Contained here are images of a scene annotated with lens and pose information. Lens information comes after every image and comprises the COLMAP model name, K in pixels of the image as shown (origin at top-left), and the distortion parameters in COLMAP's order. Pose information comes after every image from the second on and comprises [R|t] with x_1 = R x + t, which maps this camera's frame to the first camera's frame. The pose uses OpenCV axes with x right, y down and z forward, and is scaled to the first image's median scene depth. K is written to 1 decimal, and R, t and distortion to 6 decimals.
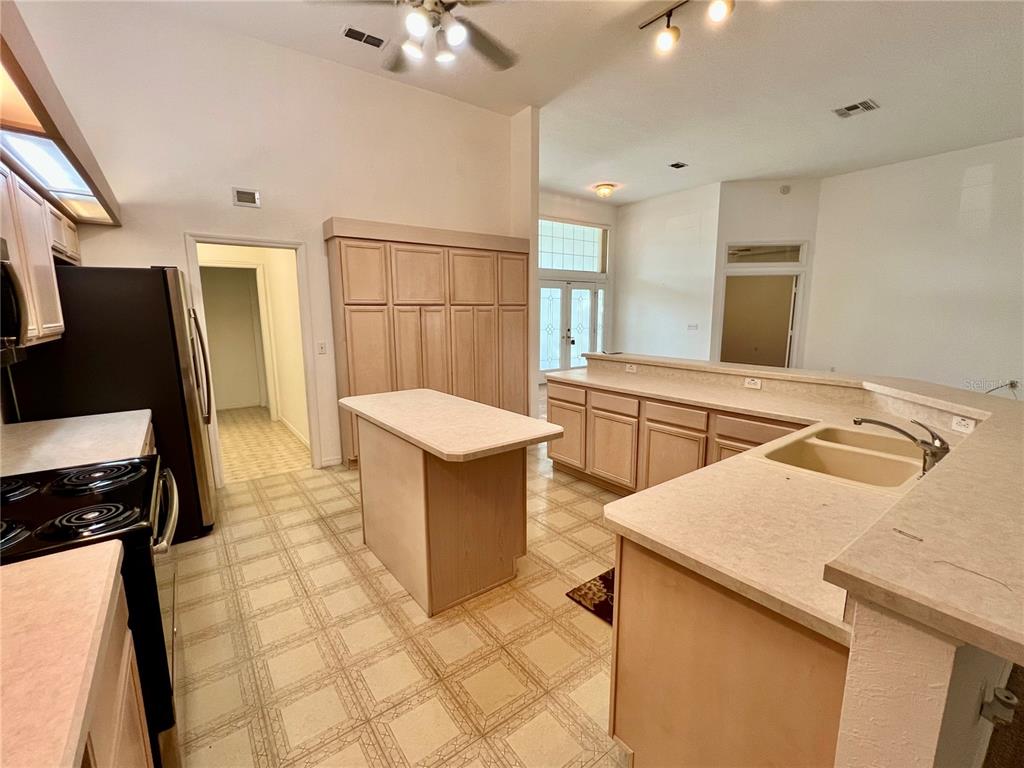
lens RADIAL K [[448.5, 0, 509.9], [0, 448.5, 384.1], [0, 0, 1]] dist [-0.001202, -0.000155]
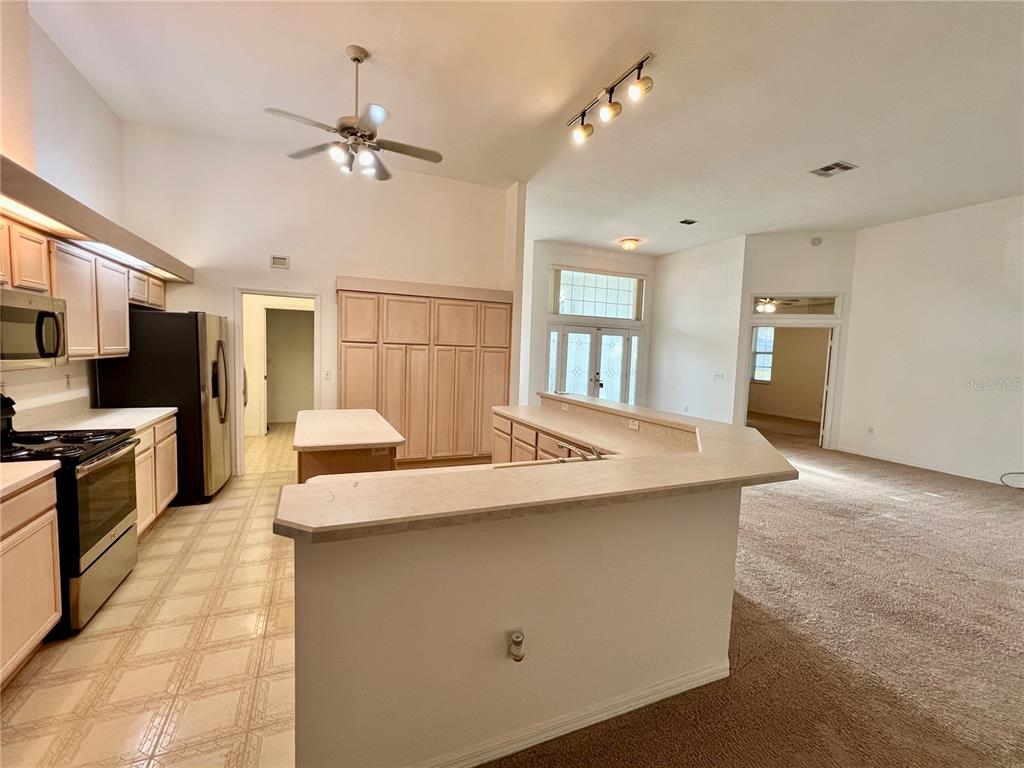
lens RADIAL K [[448.5, 0, 509.5], [0, 448.5, 384.1], [0, 0, 1]] dist [-0.001202, -0.000155]
pose [[0.972027, 0.056958, -0.227859, 0.338308], [-0.077327, 0.993671, -0.081480, 0.009098], [0.221776, 0.096820, 0.970279, -0.106821]]
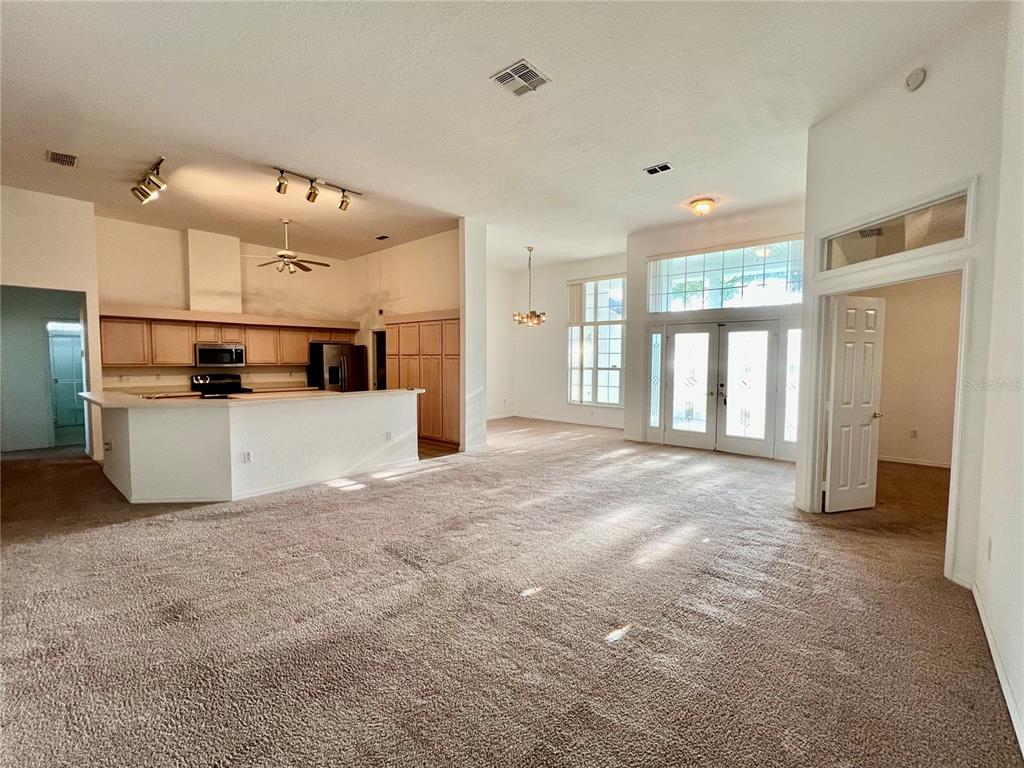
lens RADIAL K [[448.5, 0, 510.0], [0, 448.5, 382.8], [0, 0, 1]] dist [-0.001202, -0.000155]
pose [[0.205814, 0.060887, -0.976695, 1.584010], [-0.163087, 0.986239, 0.027116, -0.172110], [0.964906, 0.153706, 0.212912, 0.970098]]
